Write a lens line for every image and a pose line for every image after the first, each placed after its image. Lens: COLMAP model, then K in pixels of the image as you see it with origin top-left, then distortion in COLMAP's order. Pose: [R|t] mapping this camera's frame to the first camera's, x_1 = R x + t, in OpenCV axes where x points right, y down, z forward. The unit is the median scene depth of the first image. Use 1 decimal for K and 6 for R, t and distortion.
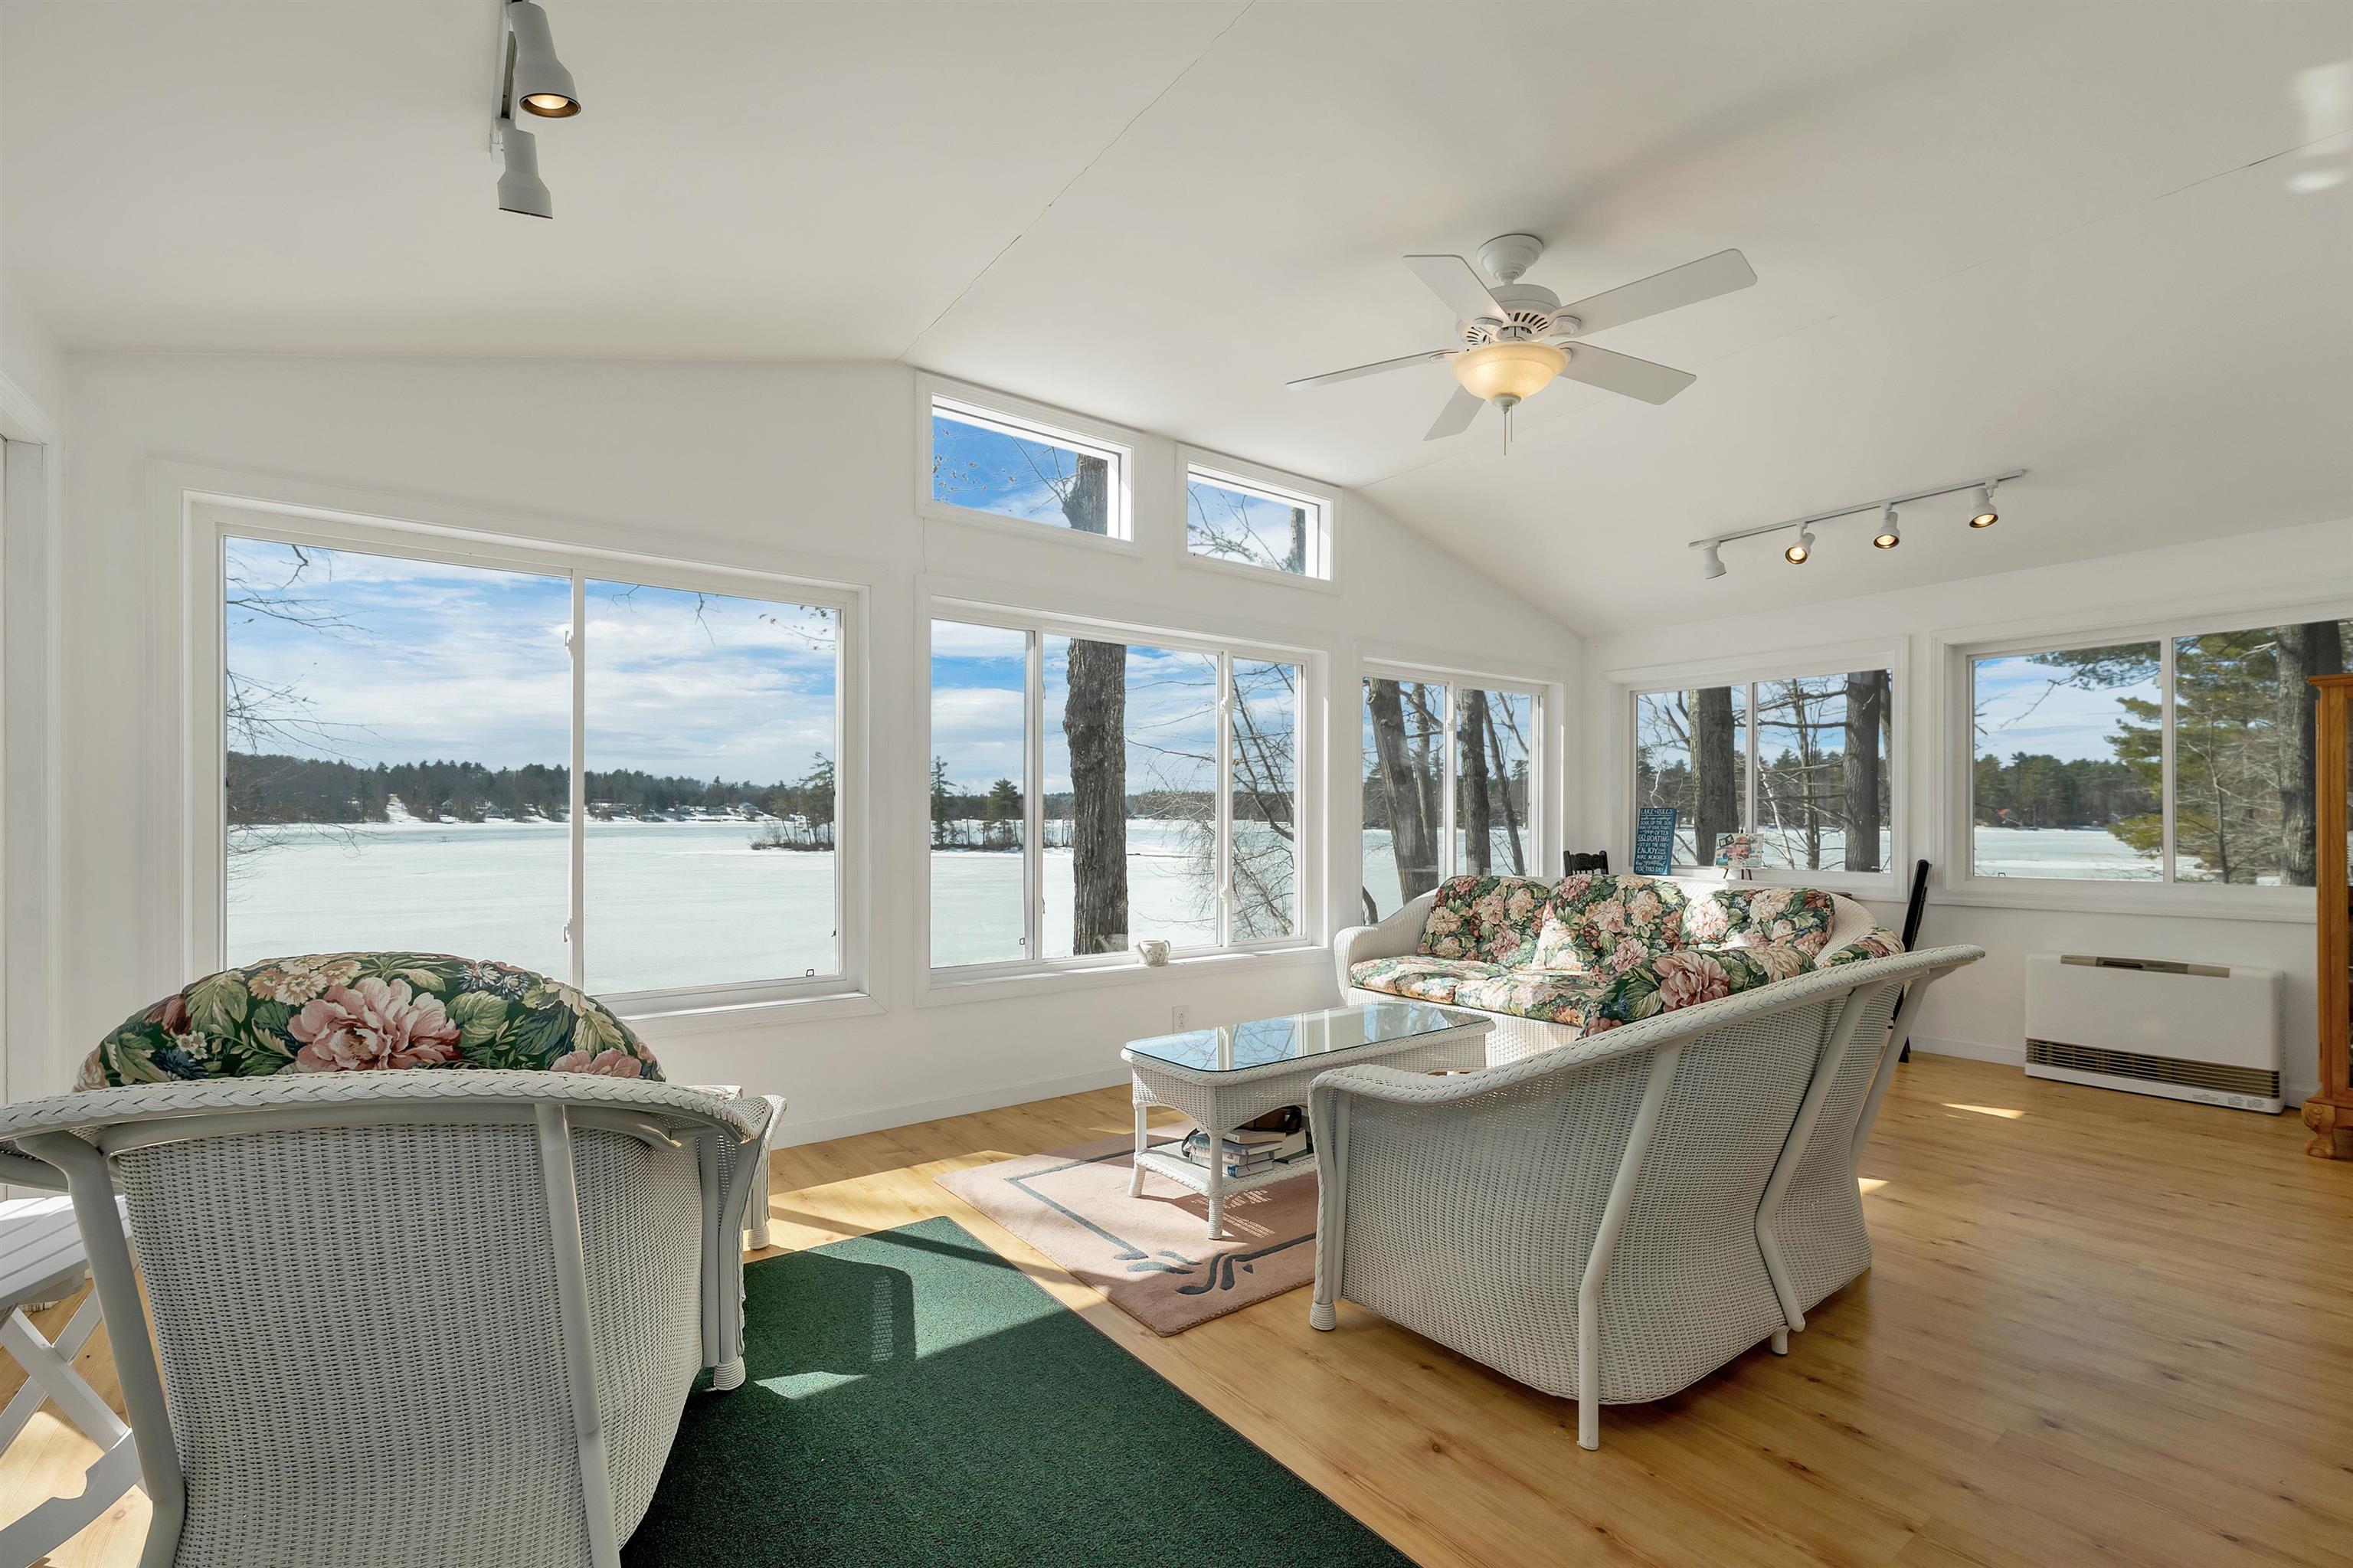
lens RADIAL K [[1002.0, 0, 1177.3], [0, 1002.0, 817.2], [0, 0, 1]] dist [-0.000627, 0.000026]
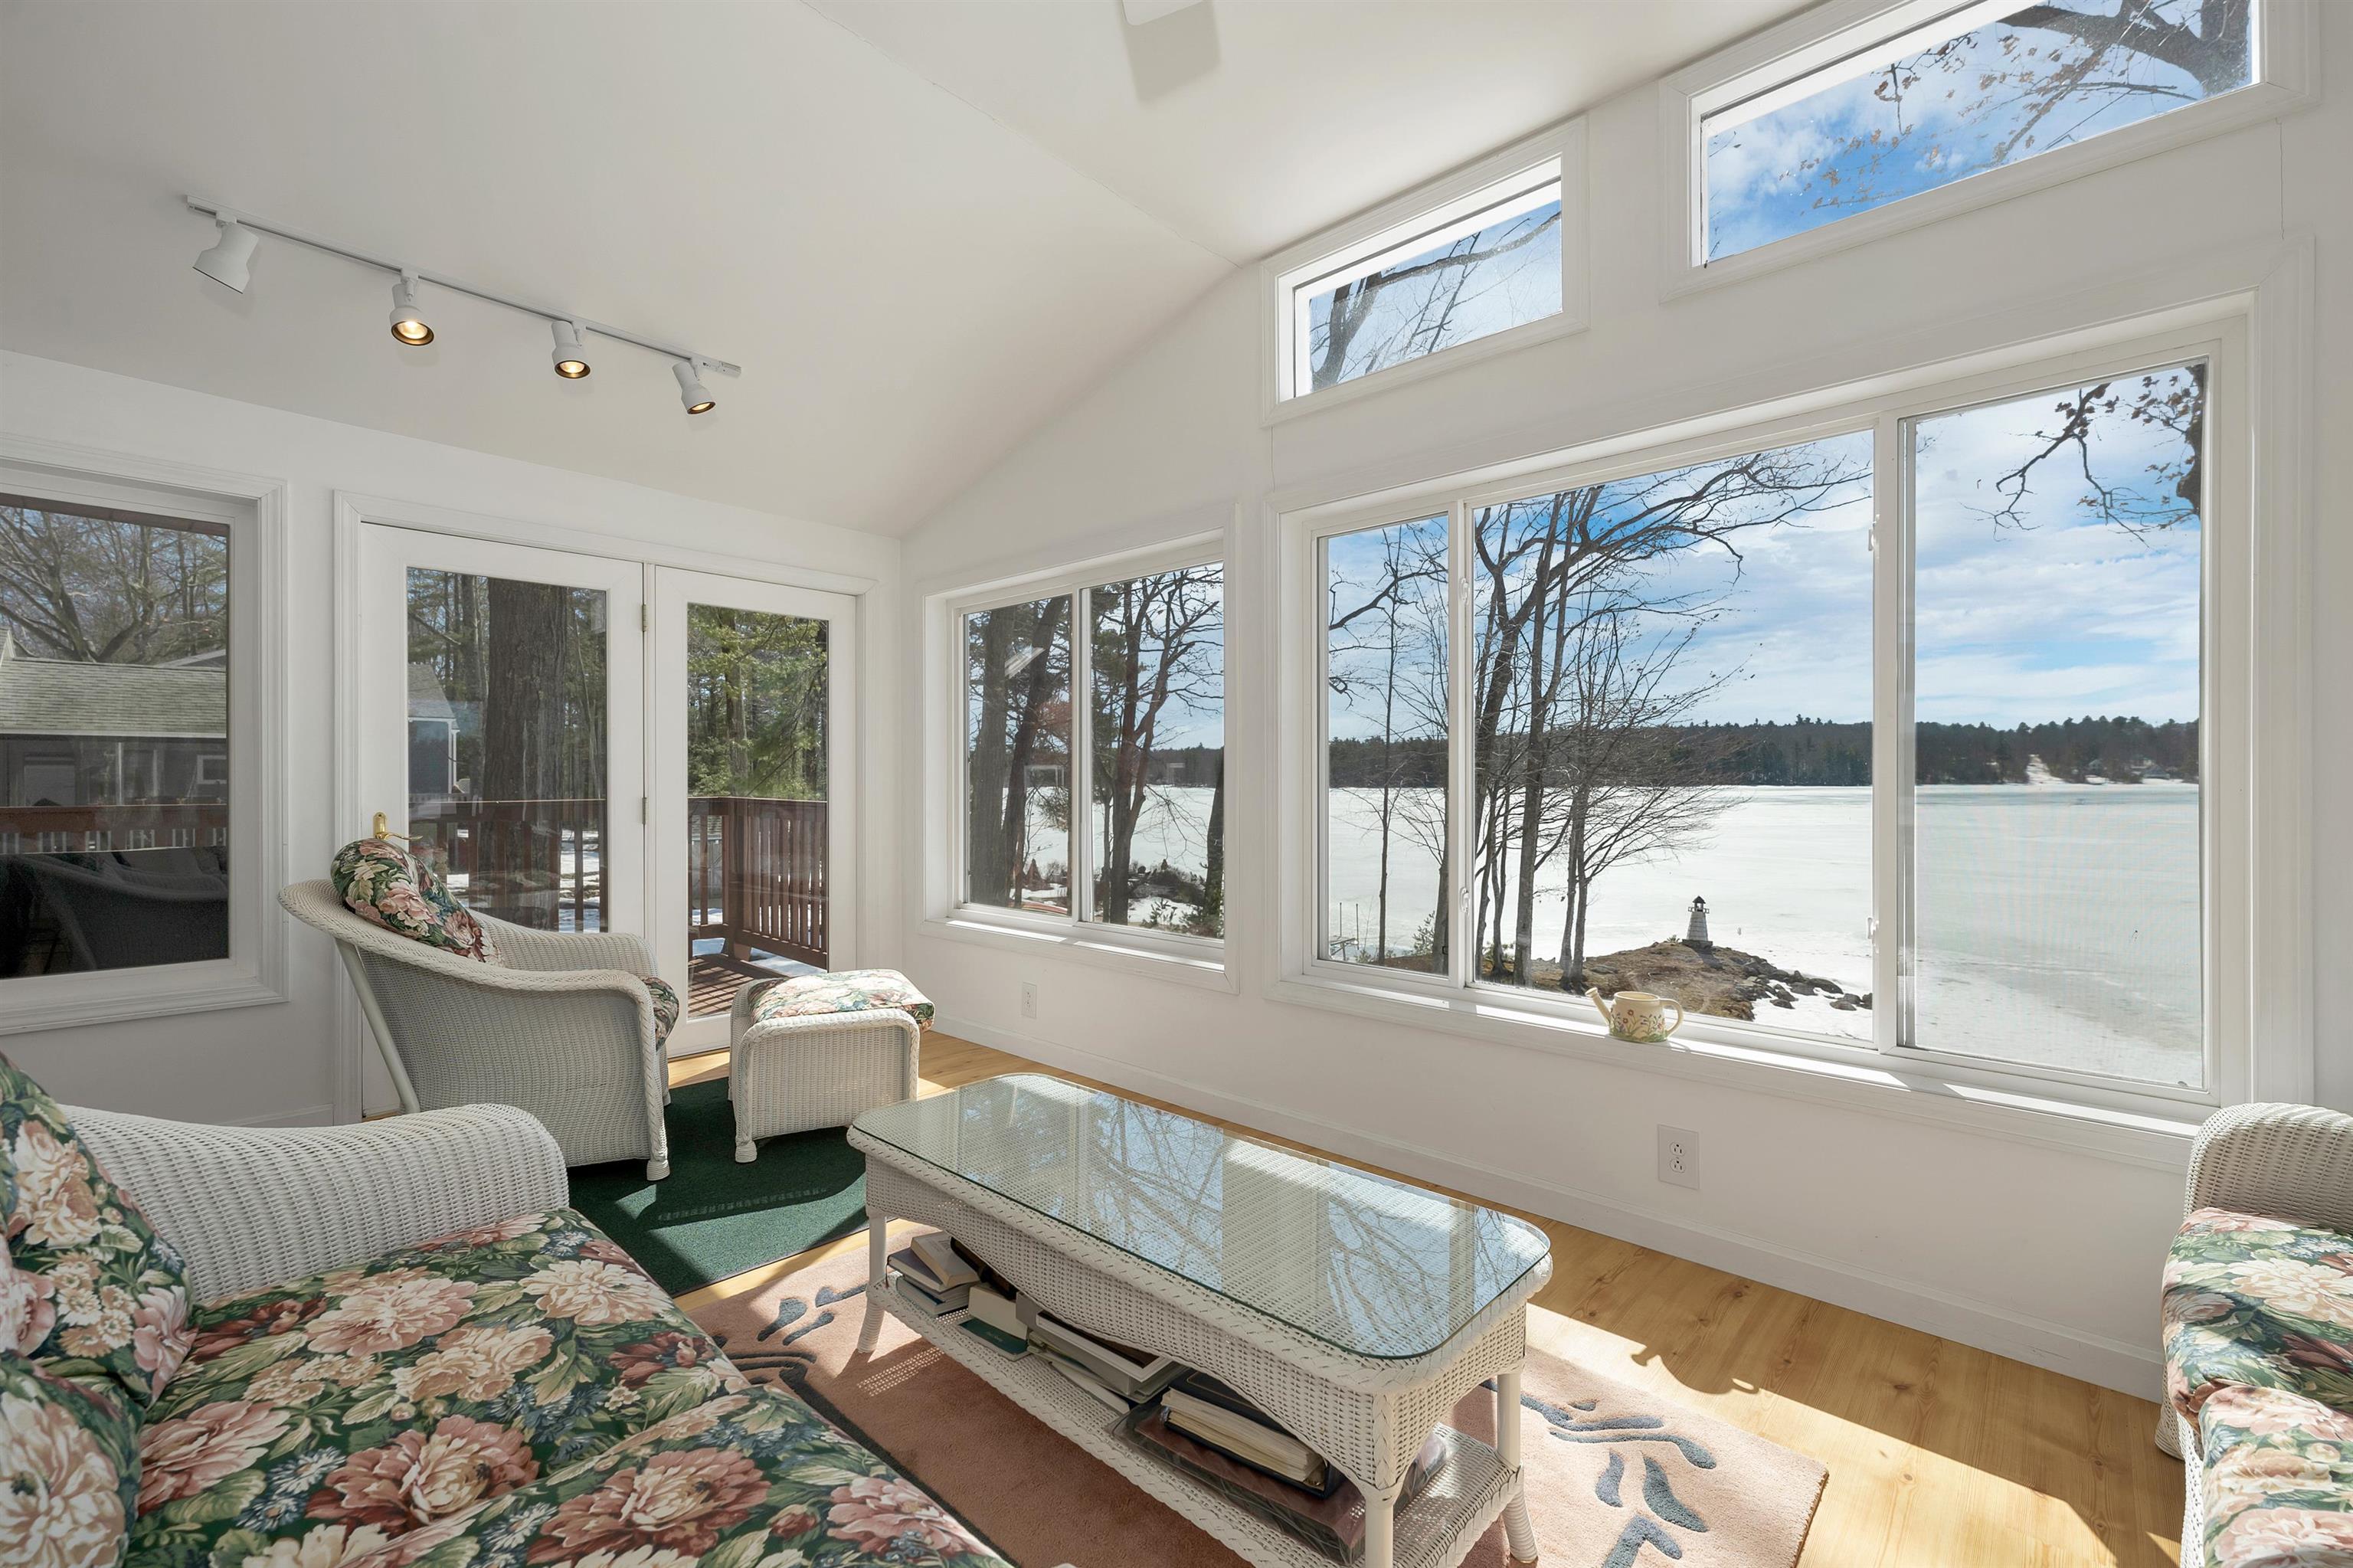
lens RADIAL K [[980.4, 0, 1176.8], [0, 980.4, 795.8], [0, 0, 1]] dist [0.001358, 0.000060]
pose [[0.184848, 0.012732, -0.982685, 0.526702], [0.004659, 0.999893, 0.013832, 0.003267], [0.982756, -0.007135, 0.184769, 0.735020]]
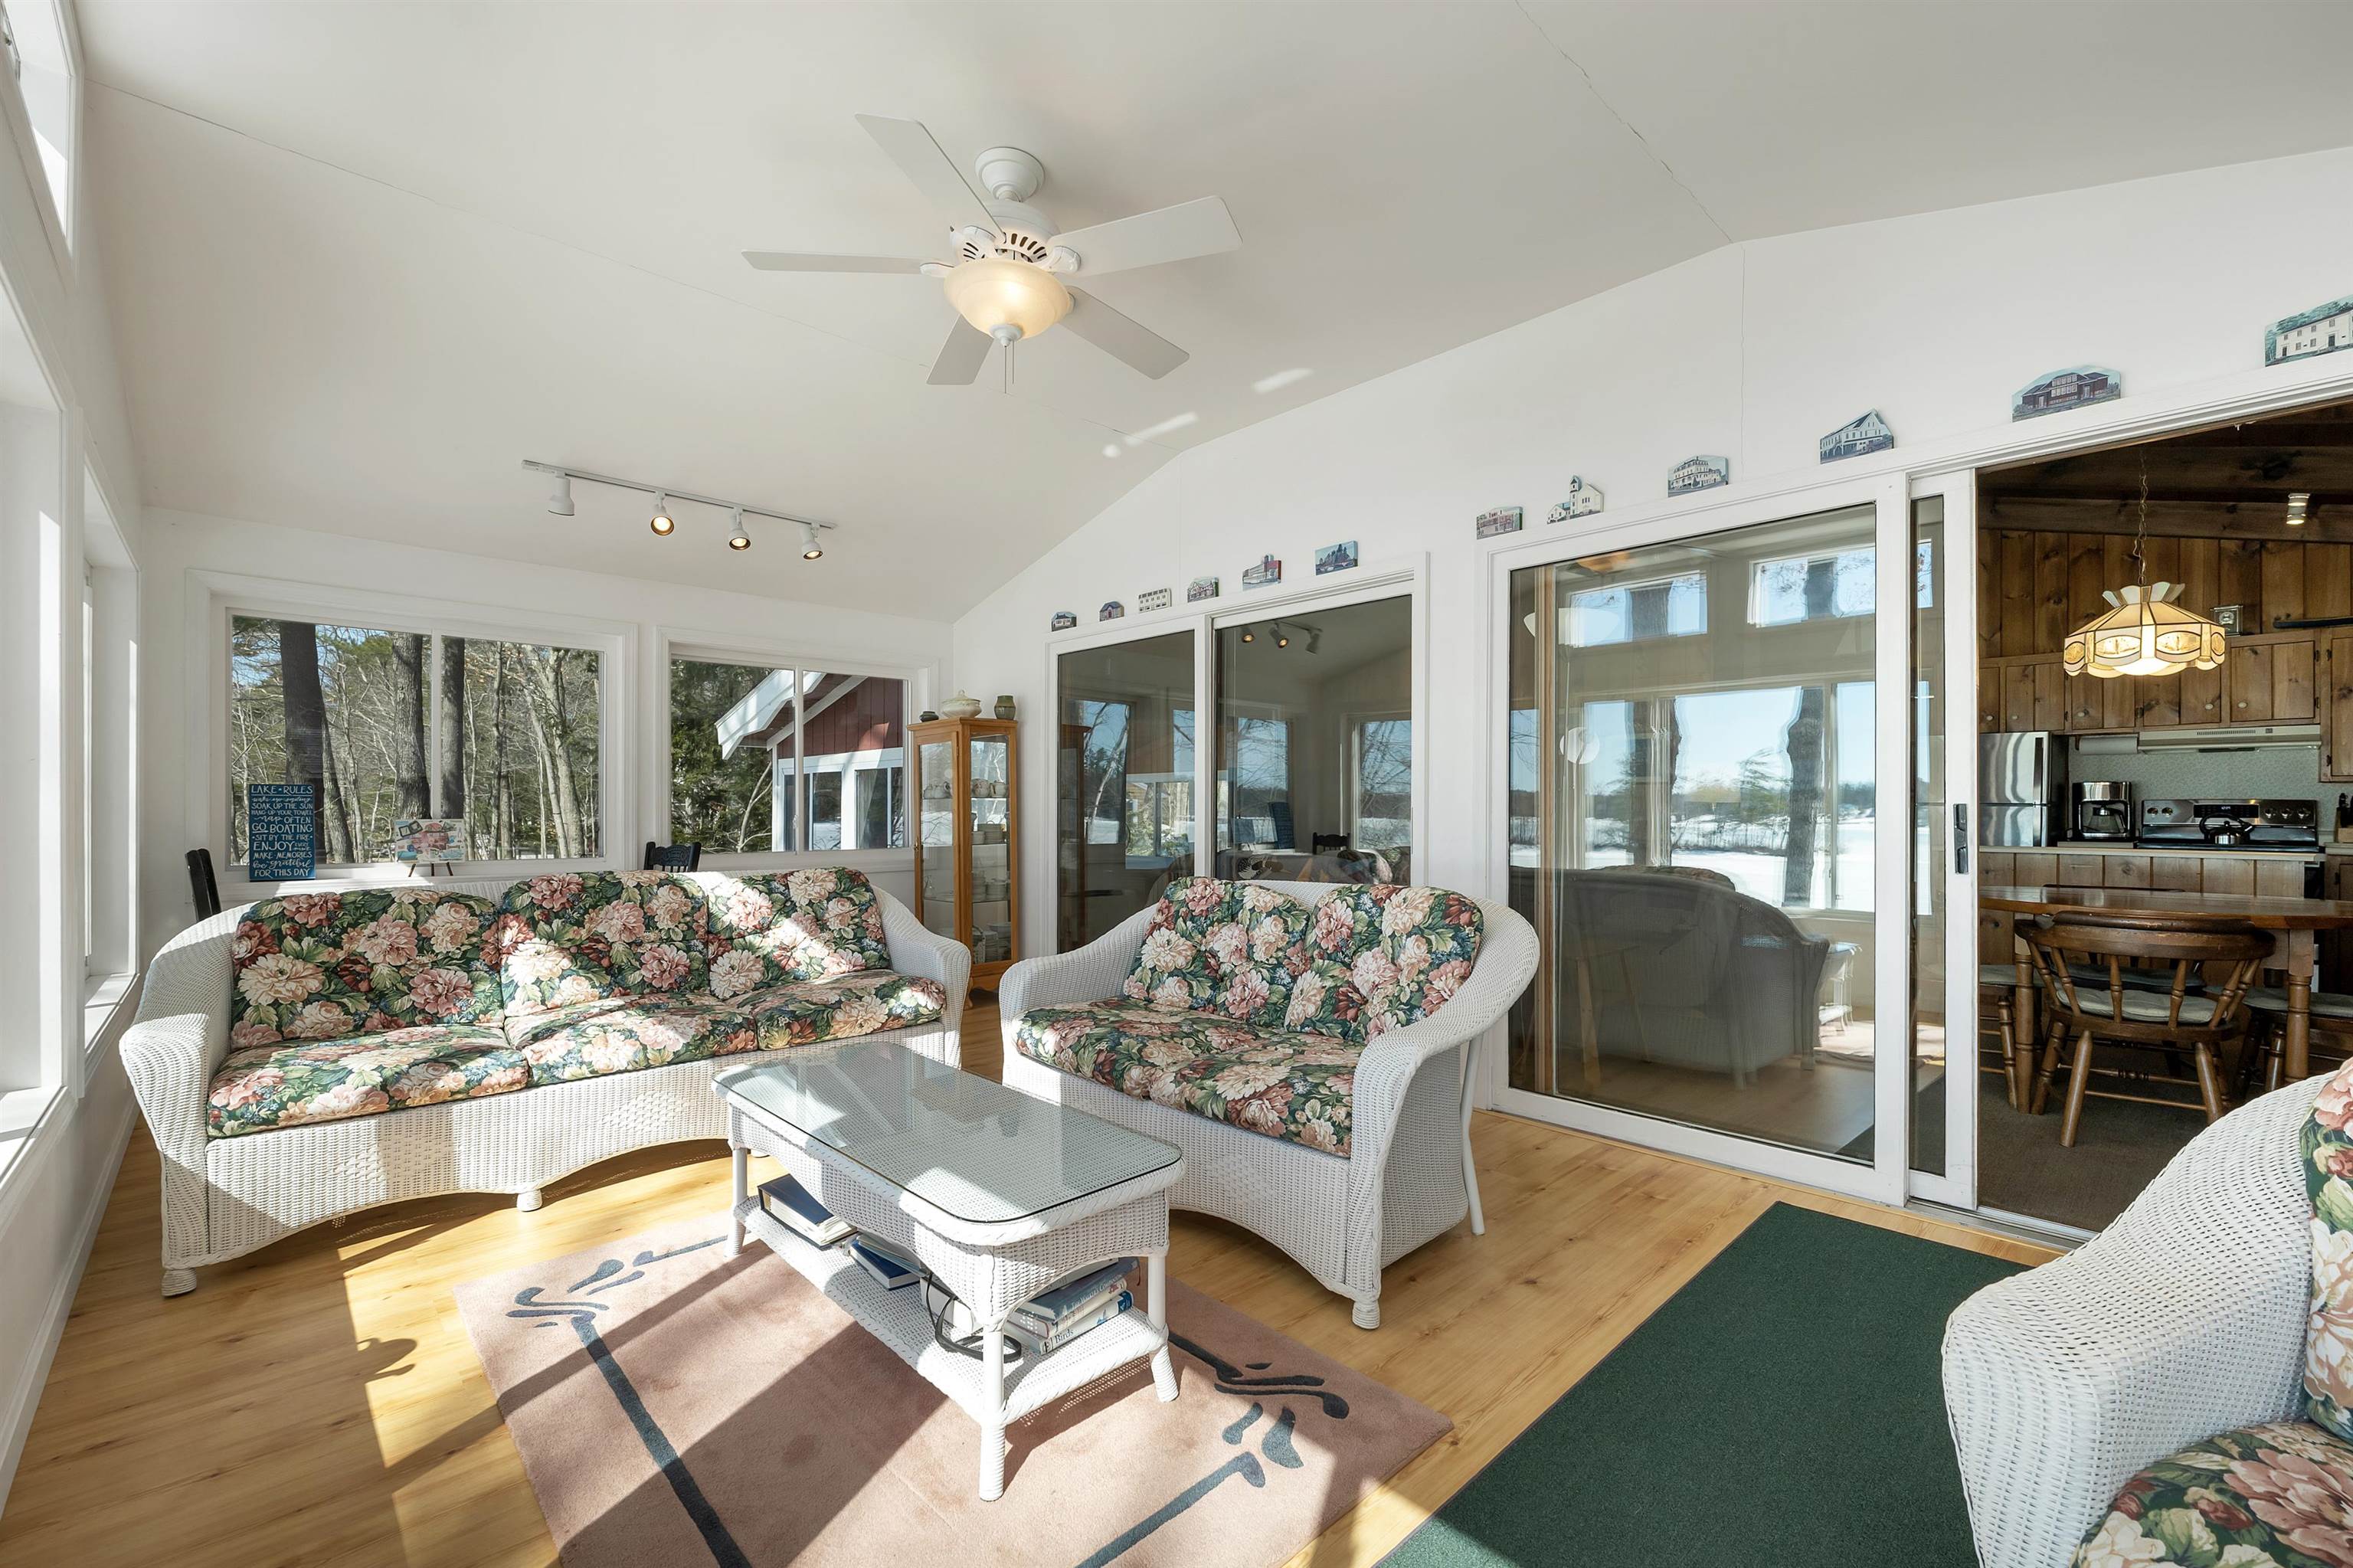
lens RADIAL K [[991.1, 0, 1174.9], [0, 991.1, 803.5], [0, 0, 1]] dist [-0.002645, 0.000024]
pose [[-0.112480, 0.005843, 0.993637, -0.436406], [-0.004913, 0.999967, -0.006437, 0.008396], [-0.993642, -0.005606, -0.112447, 0.722813]]
